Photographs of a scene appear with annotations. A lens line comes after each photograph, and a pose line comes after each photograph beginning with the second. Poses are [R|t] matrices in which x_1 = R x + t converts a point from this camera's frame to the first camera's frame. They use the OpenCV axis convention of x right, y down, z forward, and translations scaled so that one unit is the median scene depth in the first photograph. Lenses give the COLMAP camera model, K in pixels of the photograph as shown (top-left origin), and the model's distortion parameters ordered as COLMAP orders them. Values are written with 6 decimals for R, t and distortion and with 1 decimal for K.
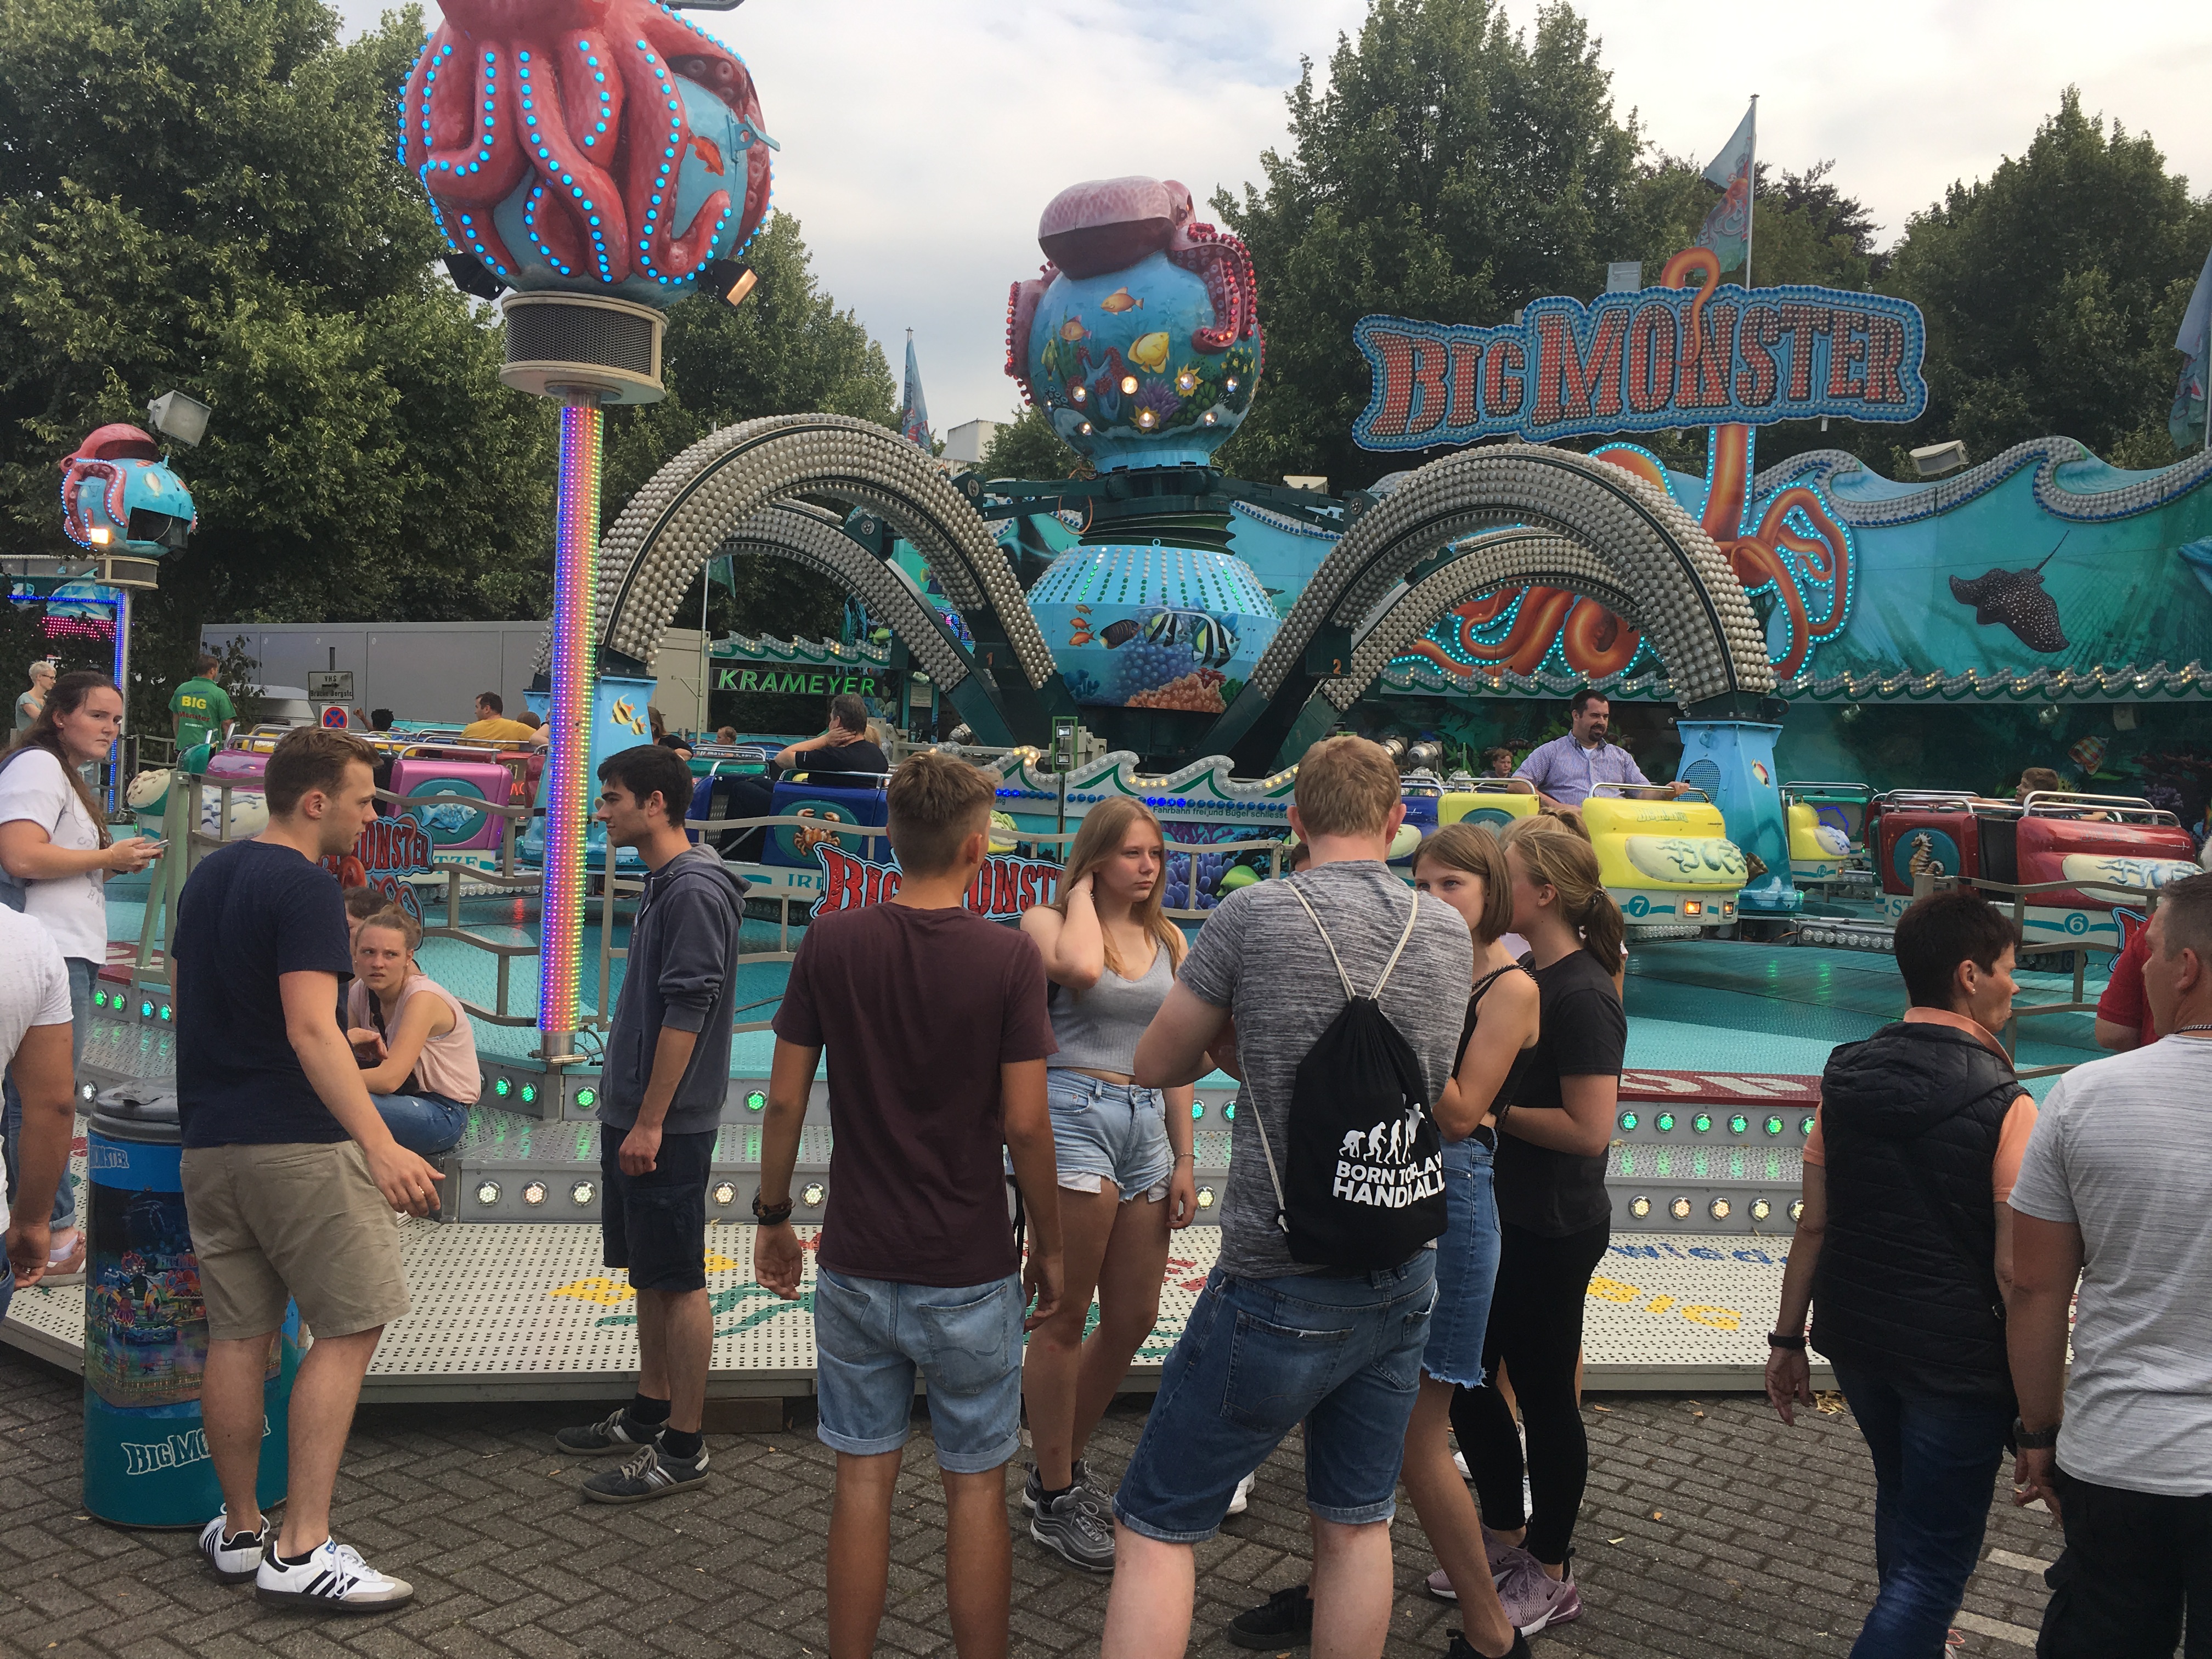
lens RADIAL K [[1904.0, 0, 1109.0], [0, 1904.0, 825.3], [0, 0, 1]] dist [0.048837, -0.056806]
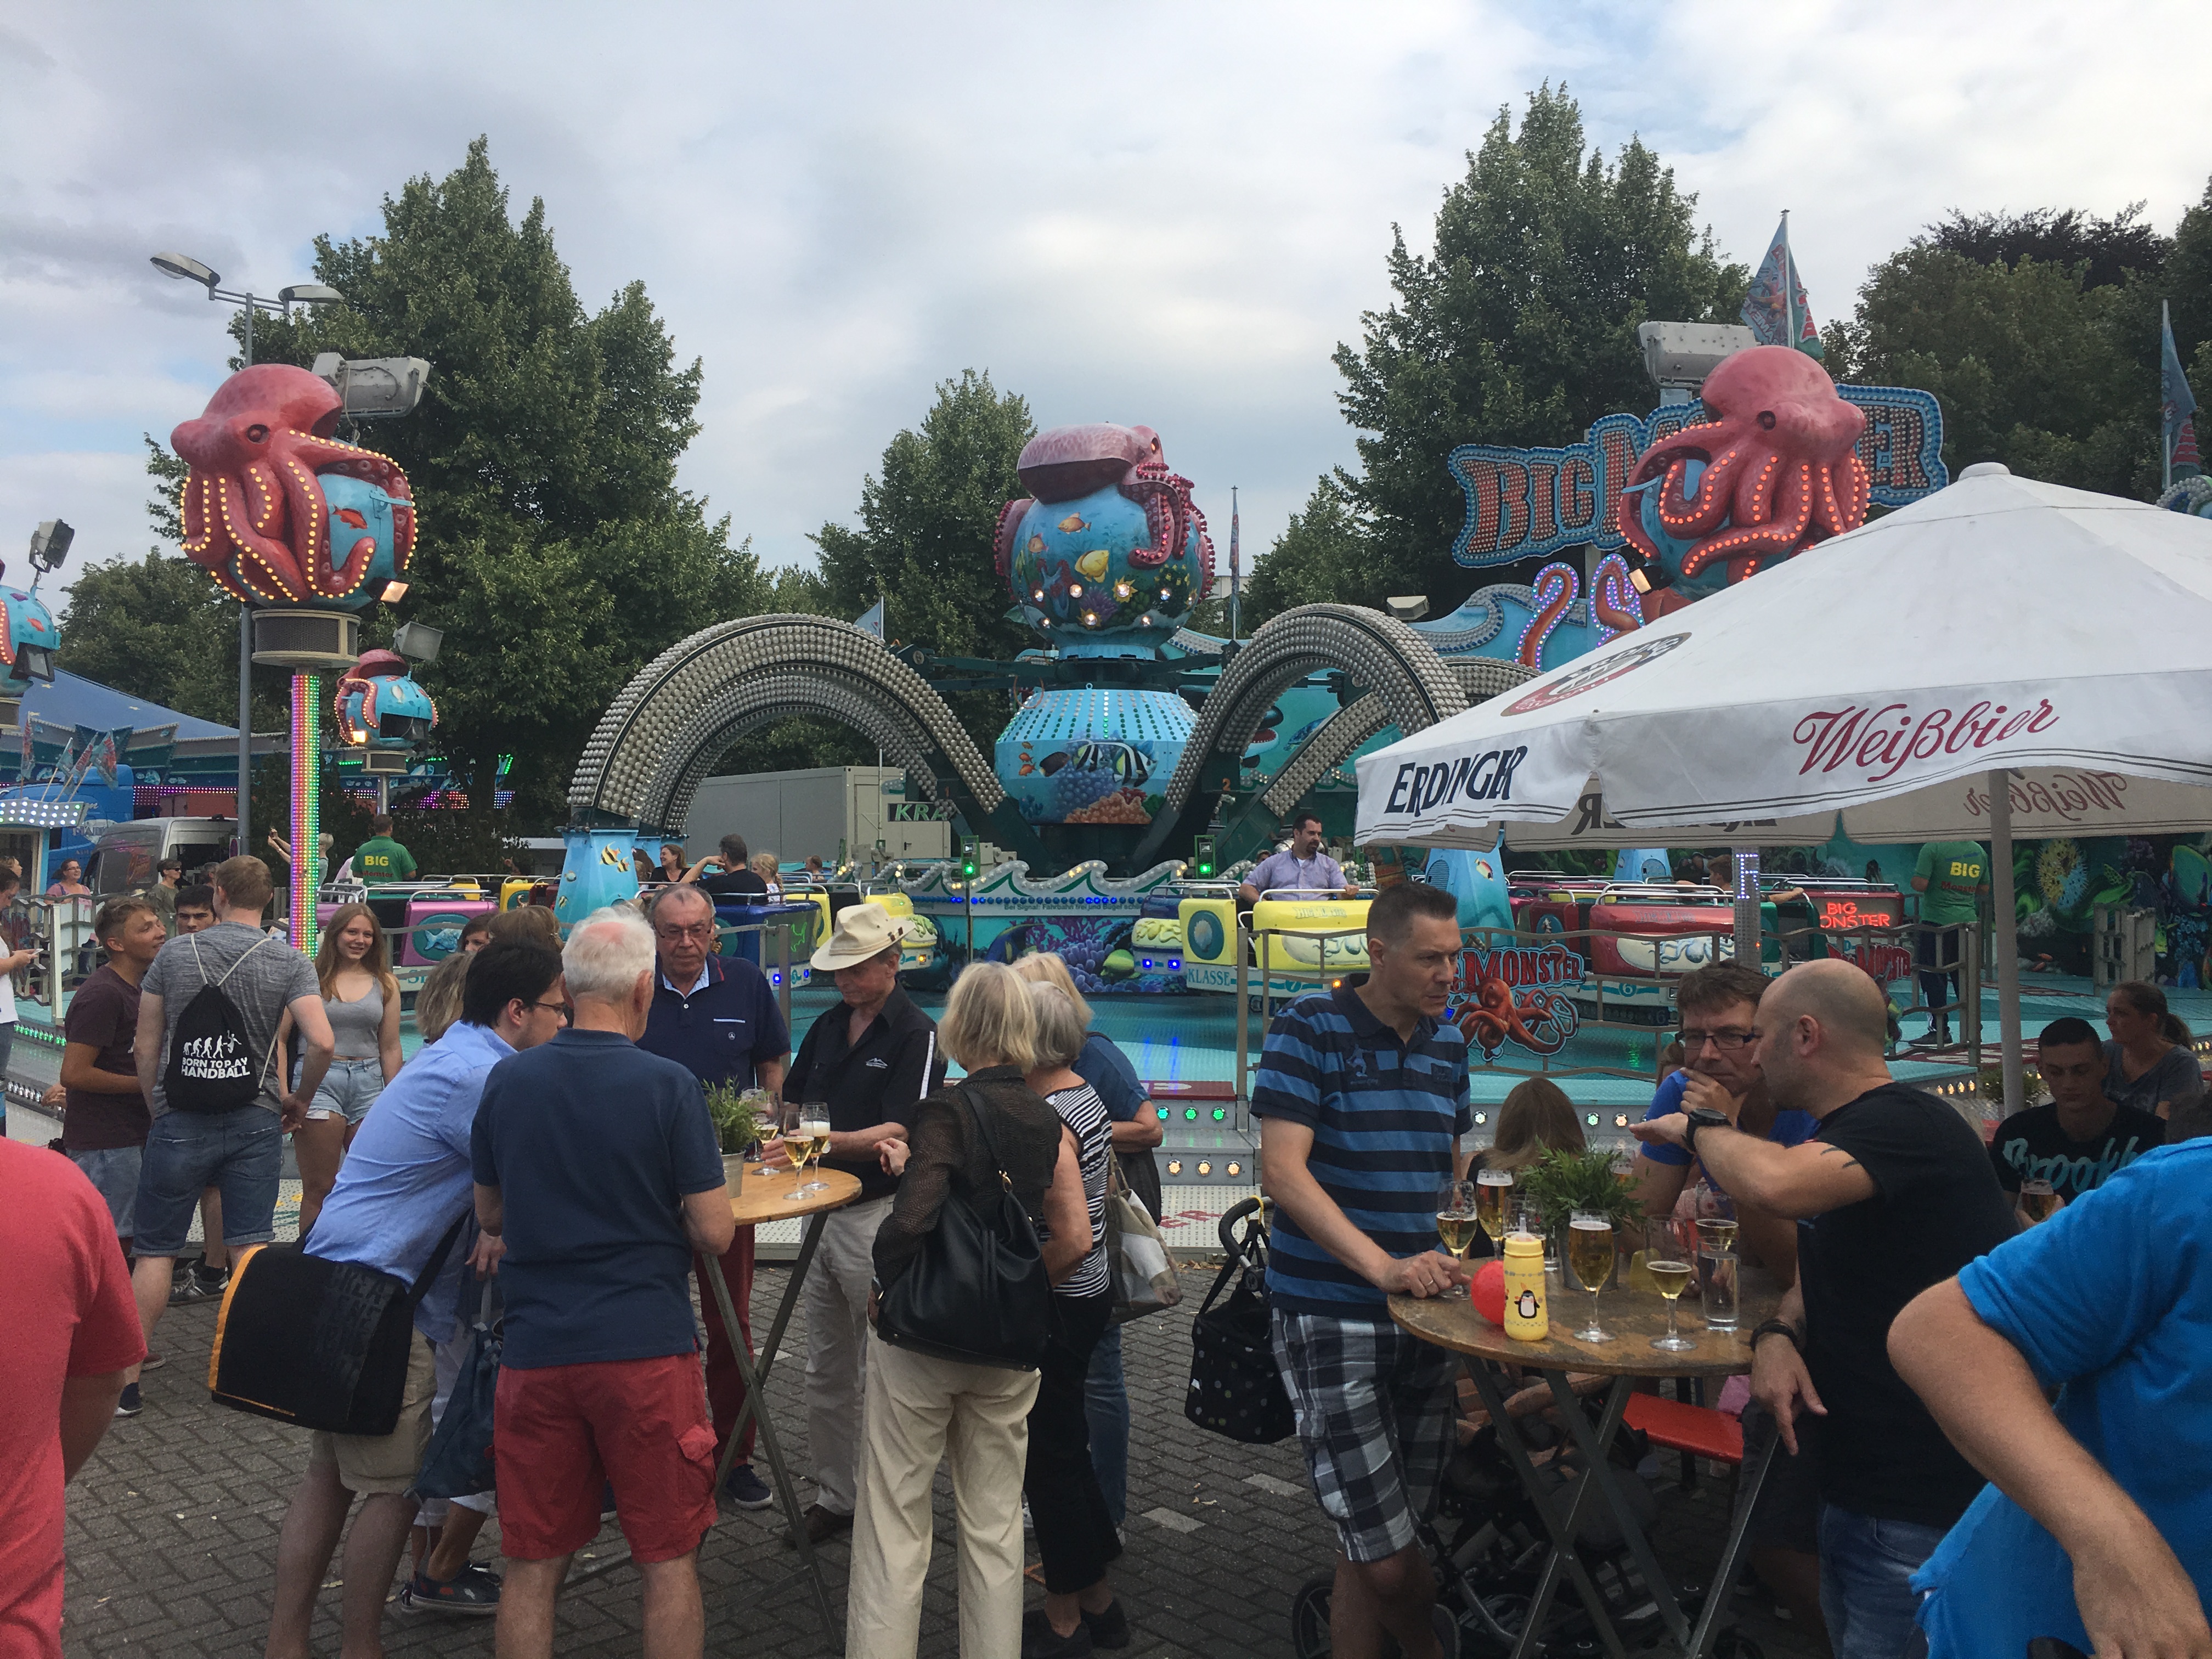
lens RADIAL K [[1904.0, 0, 1104.7], [0, 1904.0, 830.5], [0, 0, 1]] dist [0.048837, -0.056806]
pose [[0.972514, -0.057486, -0.225637, 0.248265], [0.044724, 0.997118, -0.061276, 0.014224], [0.228509, 0.049500, 0.972282, -0.138742]]
